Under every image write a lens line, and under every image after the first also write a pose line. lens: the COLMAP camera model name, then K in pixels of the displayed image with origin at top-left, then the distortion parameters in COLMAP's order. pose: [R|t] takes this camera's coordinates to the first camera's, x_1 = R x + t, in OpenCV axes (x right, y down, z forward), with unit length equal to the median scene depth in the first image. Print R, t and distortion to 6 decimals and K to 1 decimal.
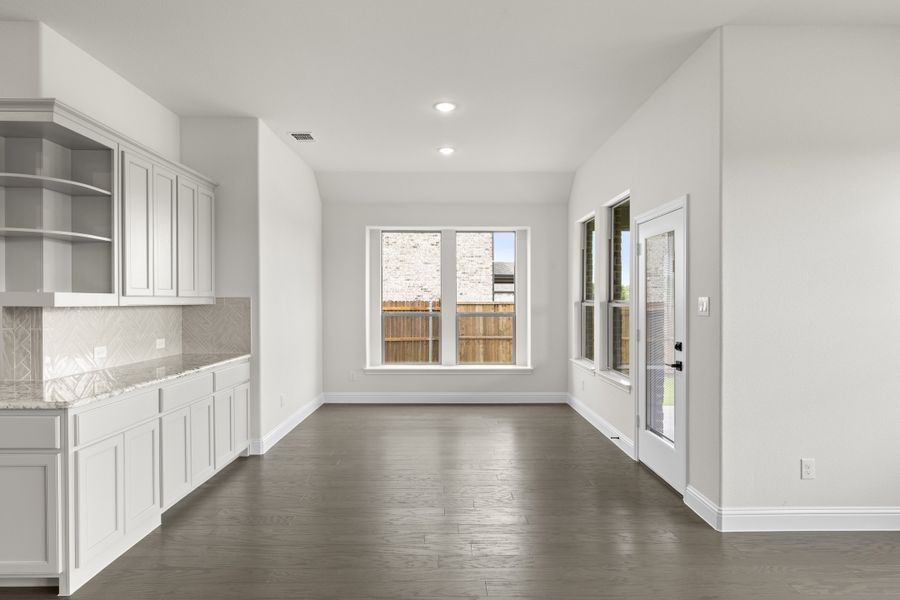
lens RADIAL K [[502.9, 0, 450.0], [0, 502.9, 300.0], [0, 0, 1]] dist [0.002104, 0.000275]
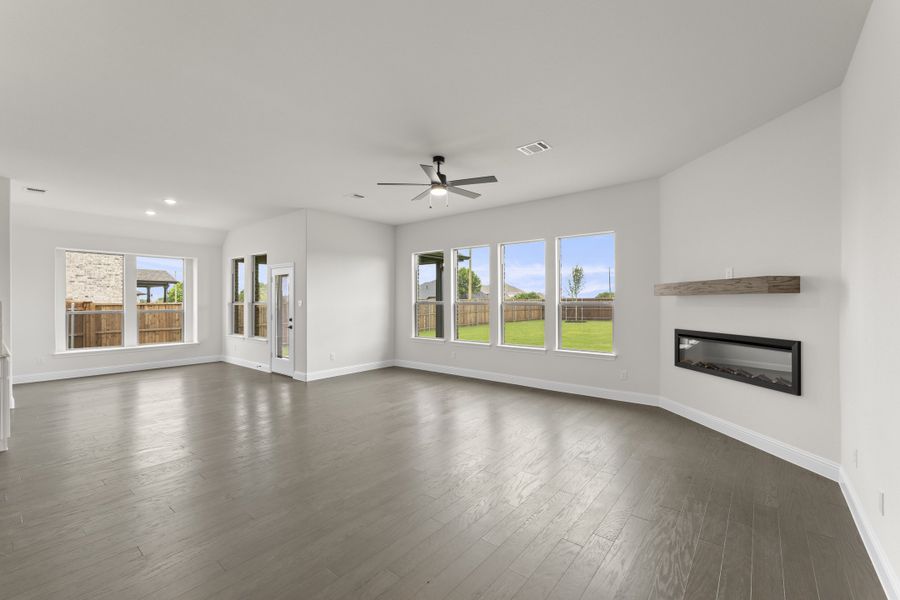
lens RADIAL K [[368.1, 0, 450.0], [0, 368.1, 300.0], [0, 0, 1]] dist [0.000194, -0.000050]
pose [[0.639807, -0.000359, 0.768536, -0.250536], [0.002238, 0.999997, -0.001397, -0.002414], [-0.768532, 0.002614, 0.639806, -0.442374]]
